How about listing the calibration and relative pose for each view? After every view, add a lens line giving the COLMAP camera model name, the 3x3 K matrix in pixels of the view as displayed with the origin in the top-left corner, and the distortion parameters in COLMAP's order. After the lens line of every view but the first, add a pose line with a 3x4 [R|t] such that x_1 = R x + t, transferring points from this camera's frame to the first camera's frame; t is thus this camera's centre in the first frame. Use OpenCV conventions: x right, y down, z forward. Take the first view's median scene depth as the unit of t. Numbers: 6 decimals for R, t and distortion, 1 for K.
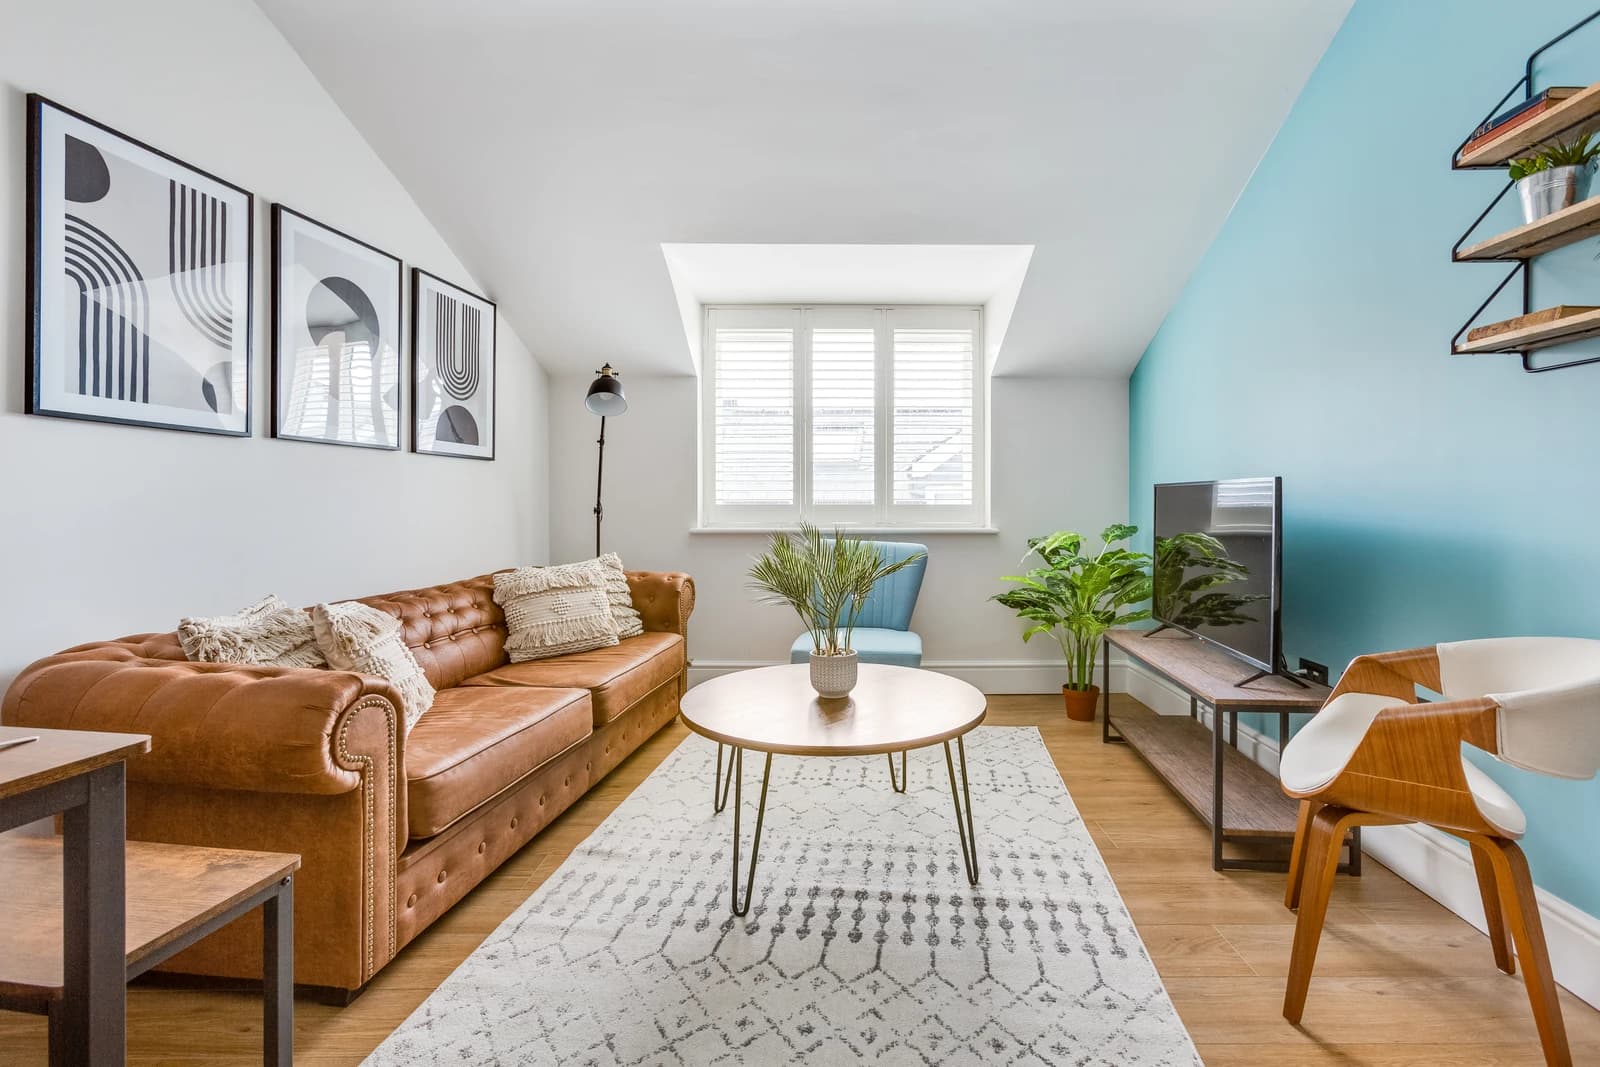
lens RADIAL K [[727.1, 0, 847.5], [0, 727.1, 506.4], [0, 0, 1]] dist [-0.019662, 0.012922]
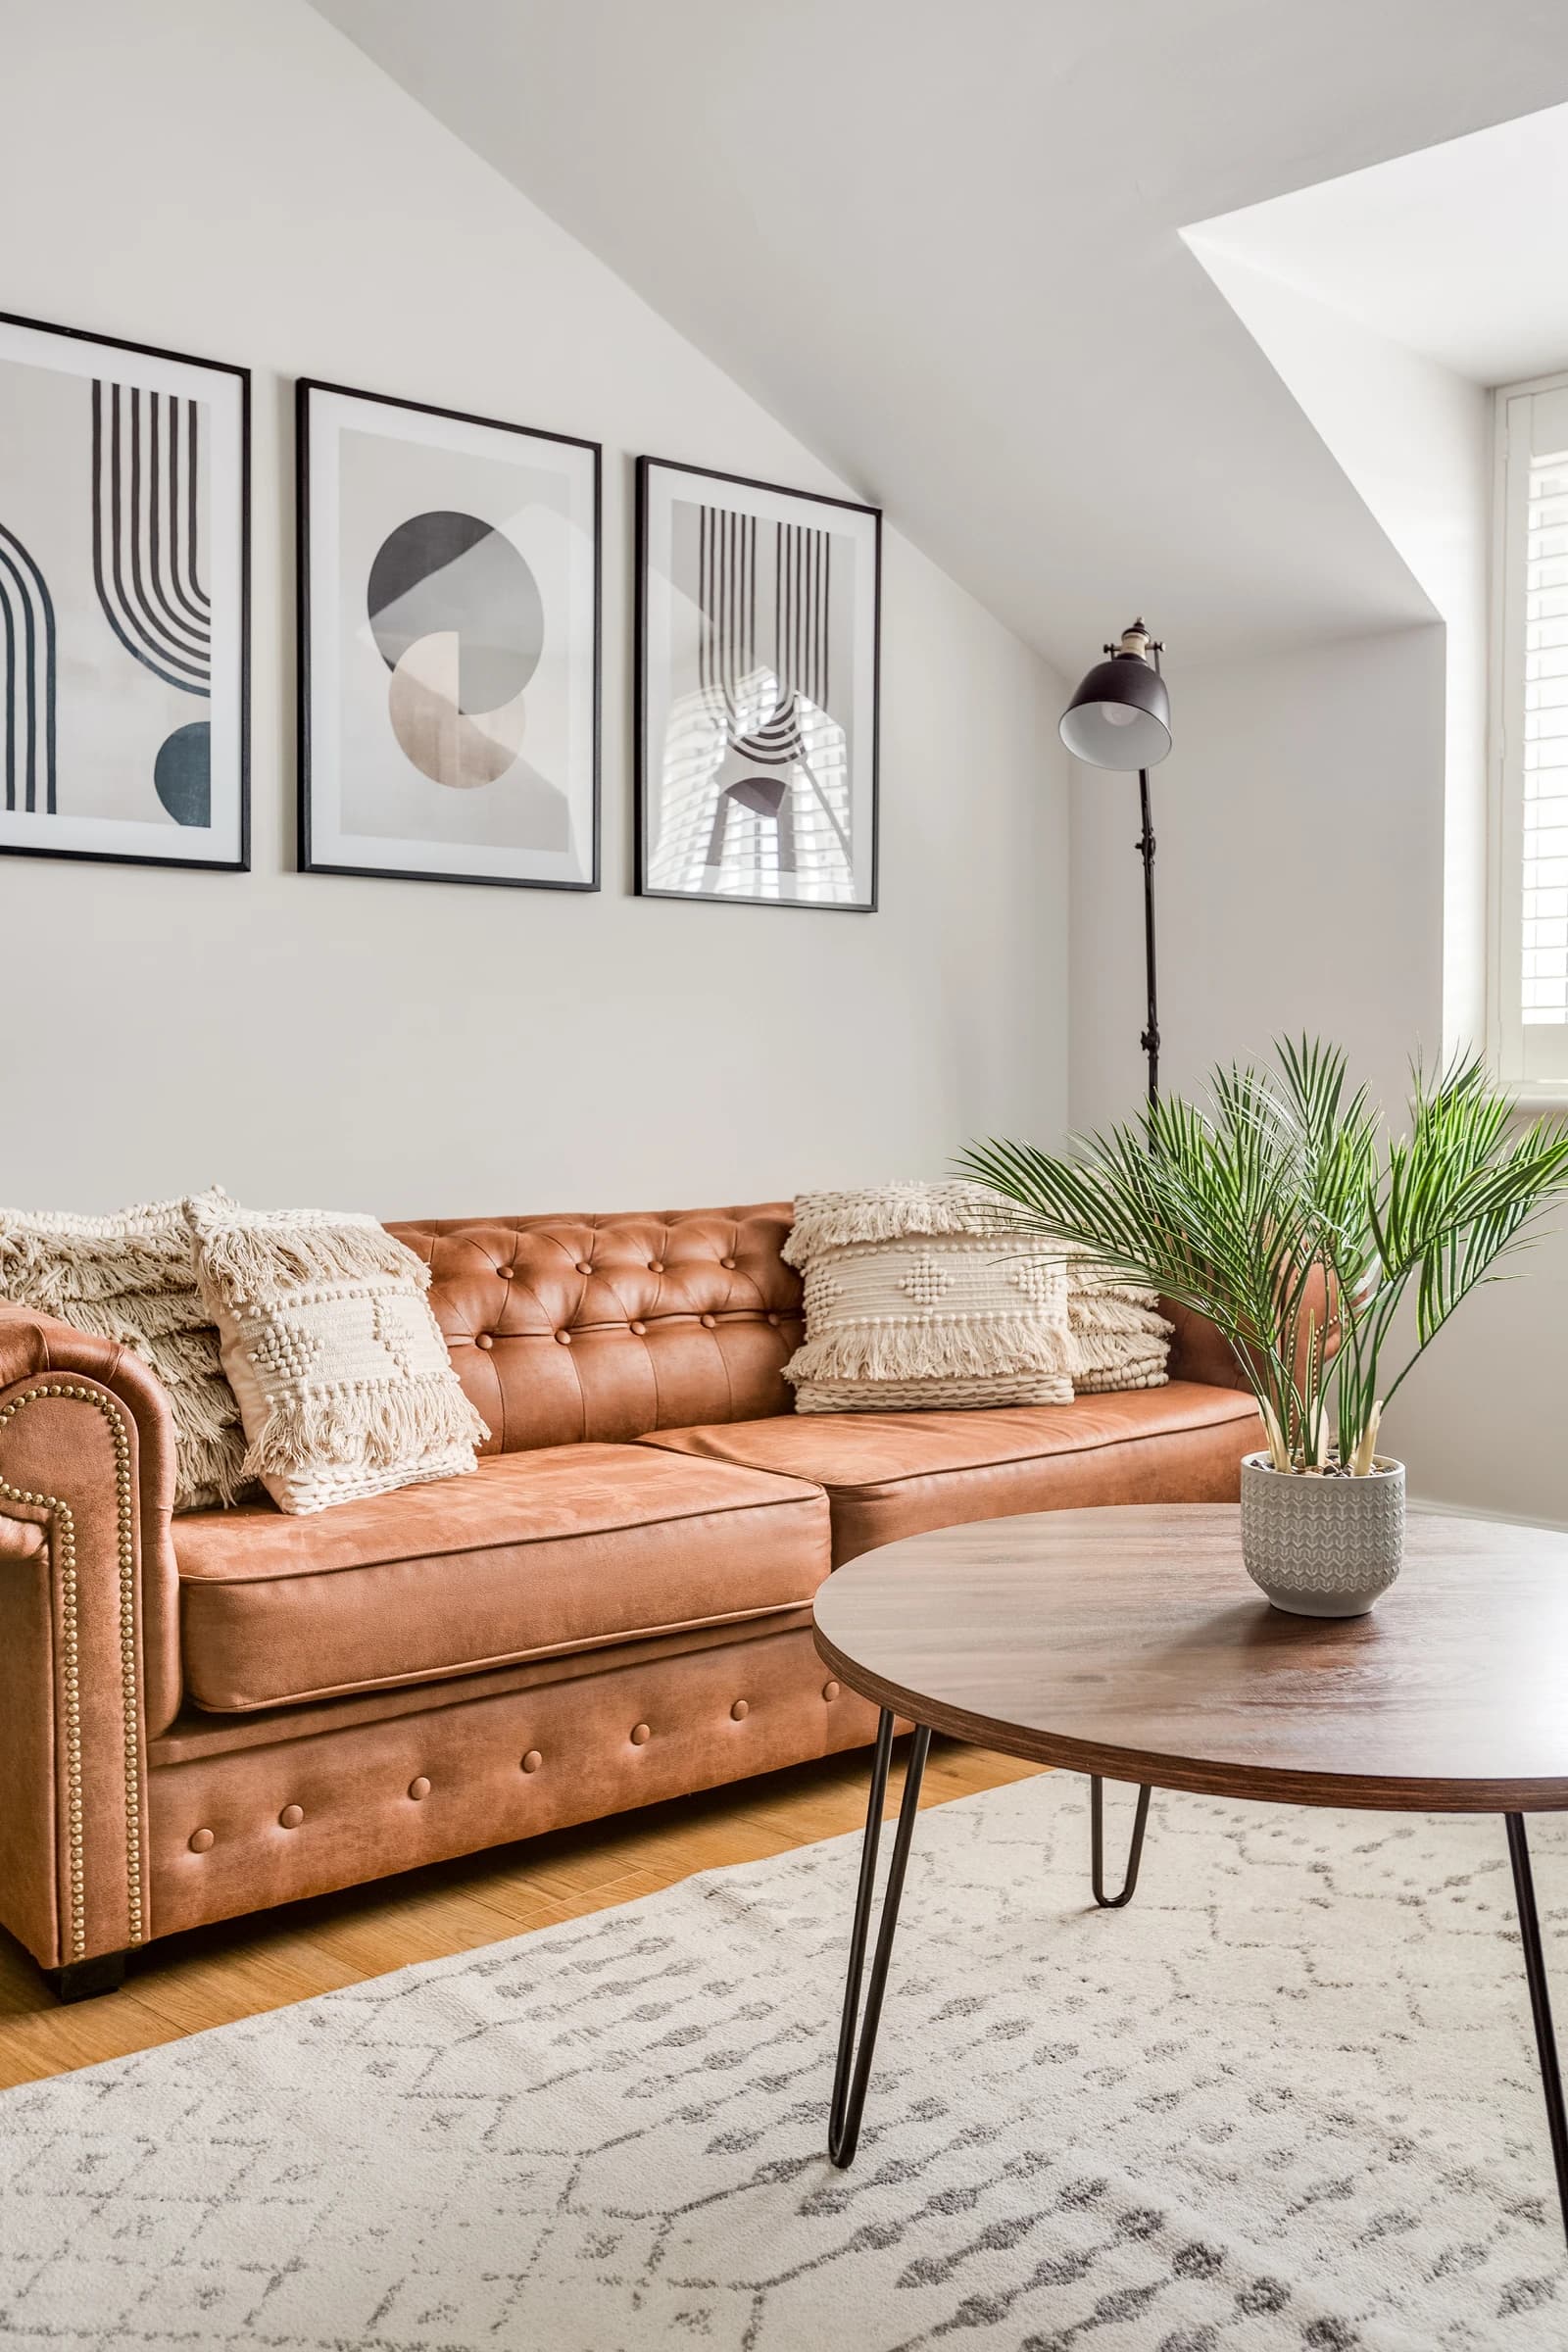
lens RADIAL K [[2073.5, 0, 787.8], [0, 2073.5, 1170.5], [0, 0, 1]] dist [-0.000152, -0.000324]
pose [[0.705982, 0.032098, -0.707502, 0.451316], [-0.003461, 0.999117, 0.041875, 0.048297], [0.708221, -0.027114, 0.705470, 0.265138]]
